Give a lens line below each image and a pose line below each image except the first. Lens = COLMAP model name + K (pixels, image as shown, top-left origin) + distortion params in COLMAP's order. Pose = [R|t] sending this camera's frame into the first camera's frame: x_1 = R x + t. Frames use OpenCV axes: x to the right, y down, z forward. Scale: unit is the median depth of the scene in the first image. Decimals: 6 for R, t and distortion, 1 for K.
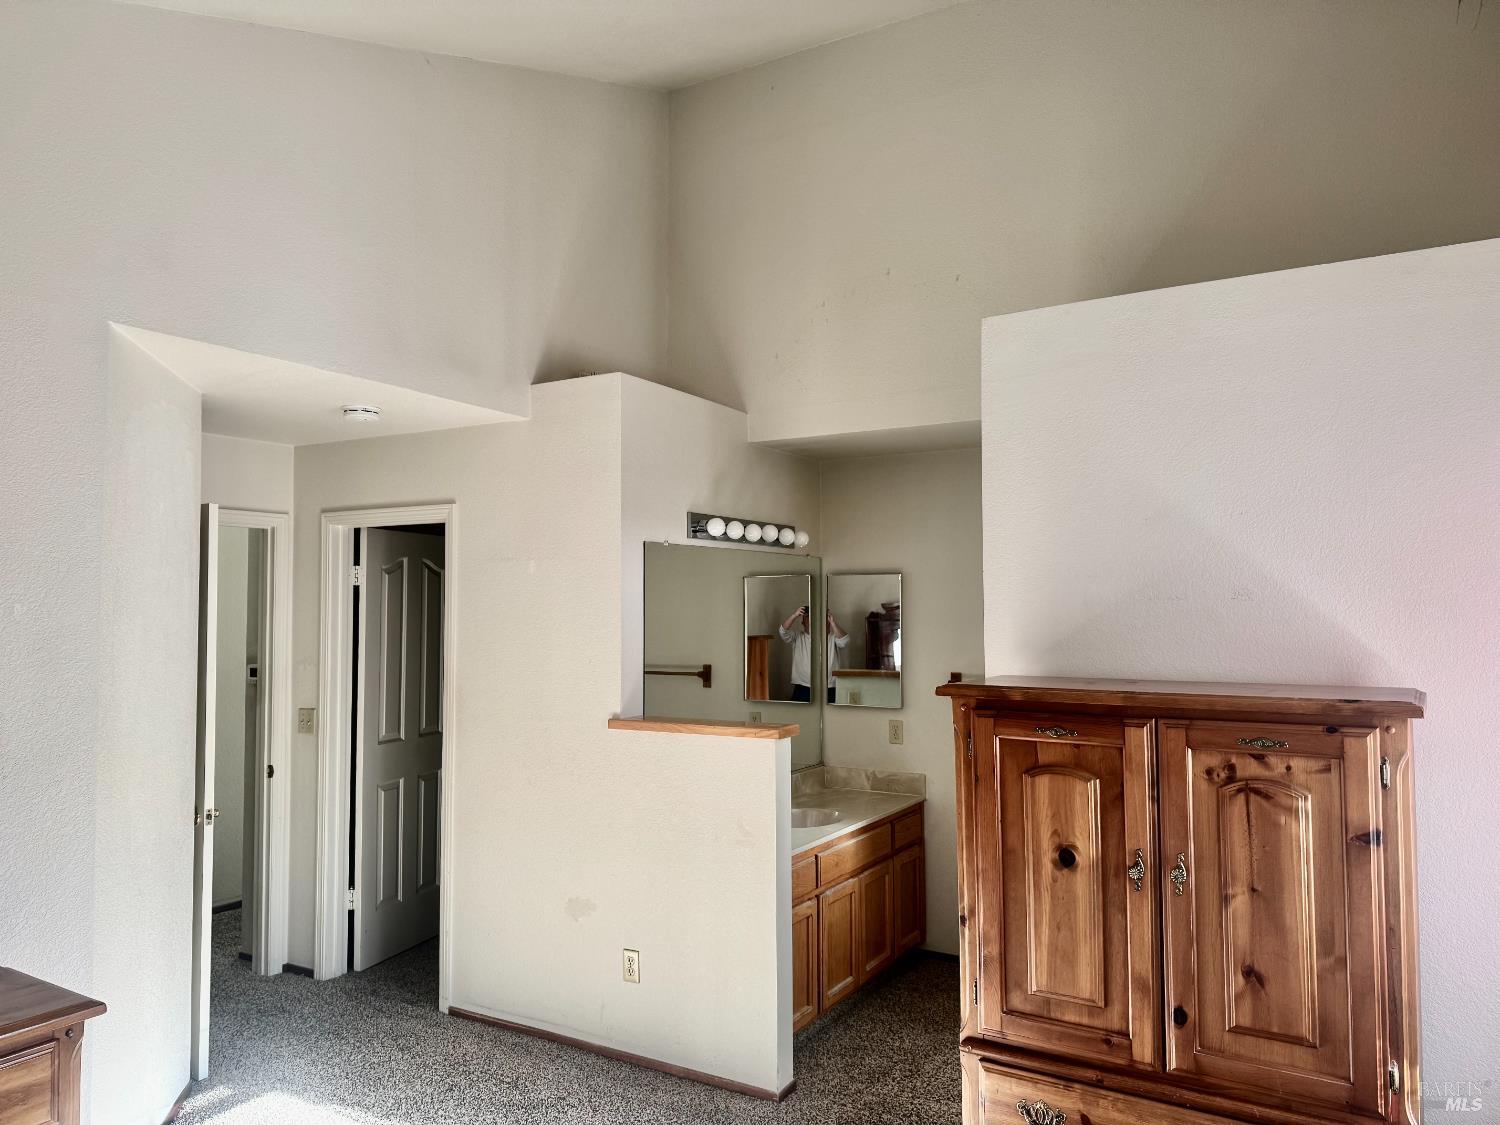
lens RADIAL K [[1057.1, 0, 755.0], [0, 1057.1, 562.1], [0, 0, 1]] dist [0.045818, -0.030528]
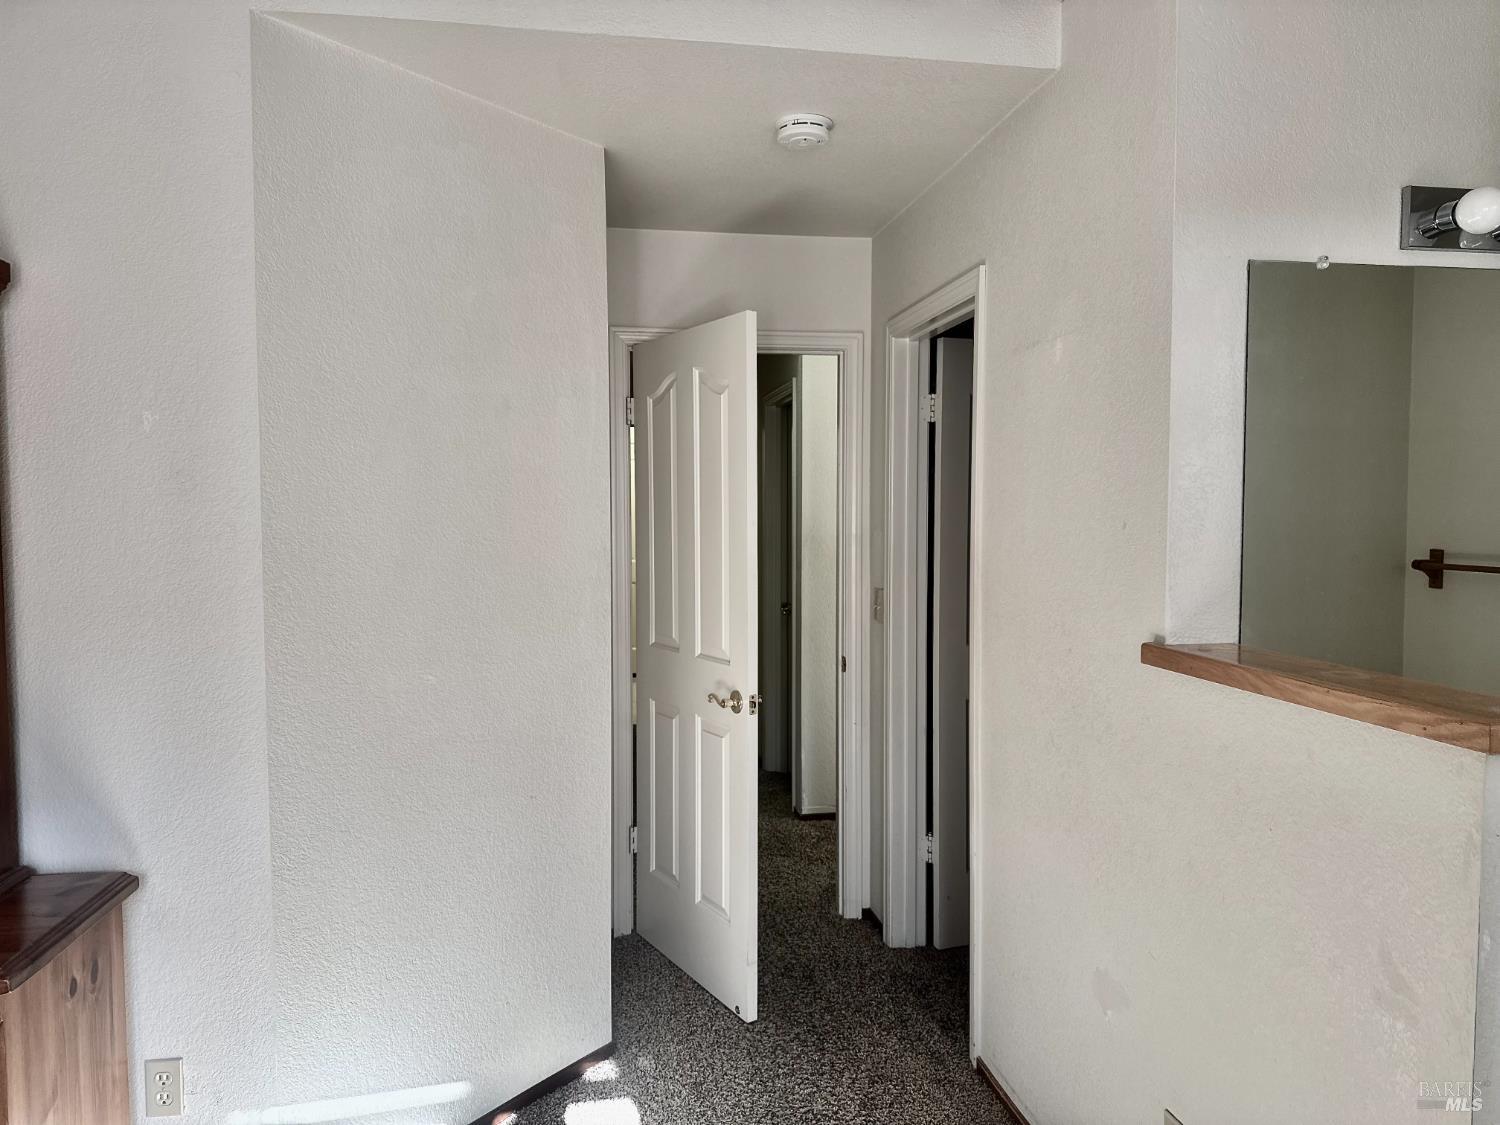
lens RADIAL K [[1057.1, 0, 750.0], [0, 1057.1, 566.7], [0, 0, 1]] dist [0.045818, -0.030528]
pose [[0.637518, 0.044120, -0.769171, 0.104537], [0.034626, 0.995709, 0.085813, 0.057479], [0.769657, -0.081340, 0.633255, 0.487215]]
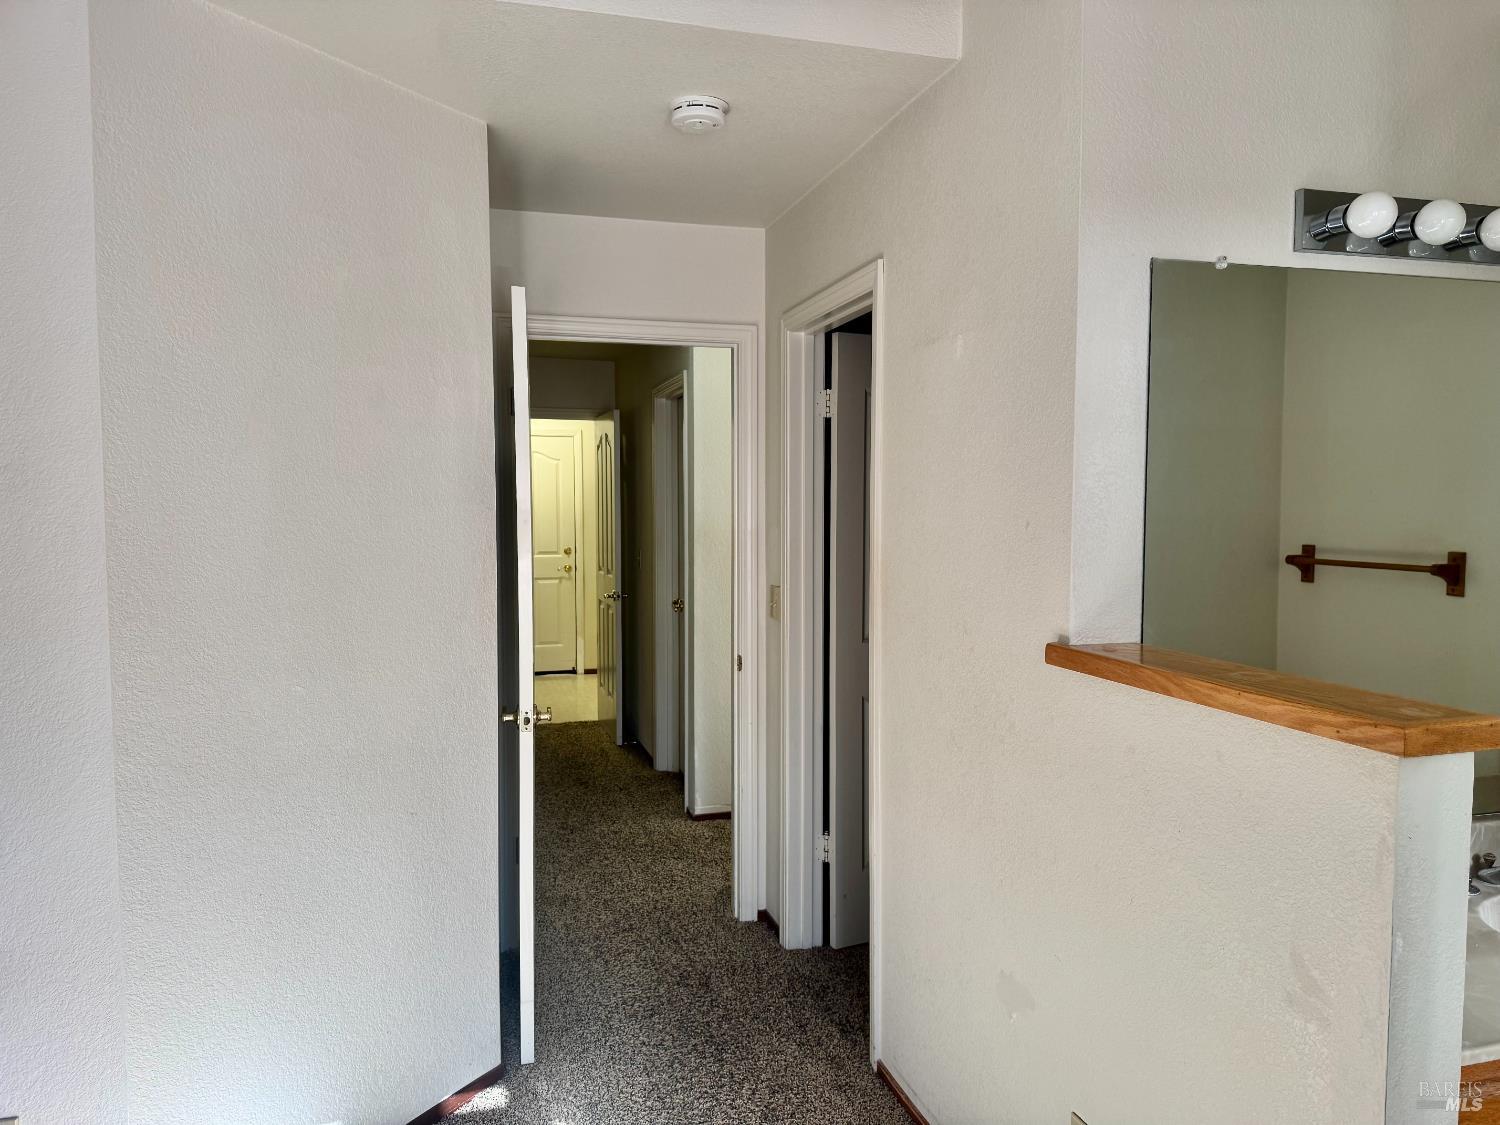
lens RADIAL K [[1057.1, 0, 743.1], [0, 1057.1, 566.3], [0, 0, 1]] dist [0.045818, -0.030528]
pose [[0.713449, 0.045241, -0.699245, 0.085102], [0.030648, 0.994944, 0.095643, 0.055446], [0.700037, -0.089667, 0.708455, 0.495066]]
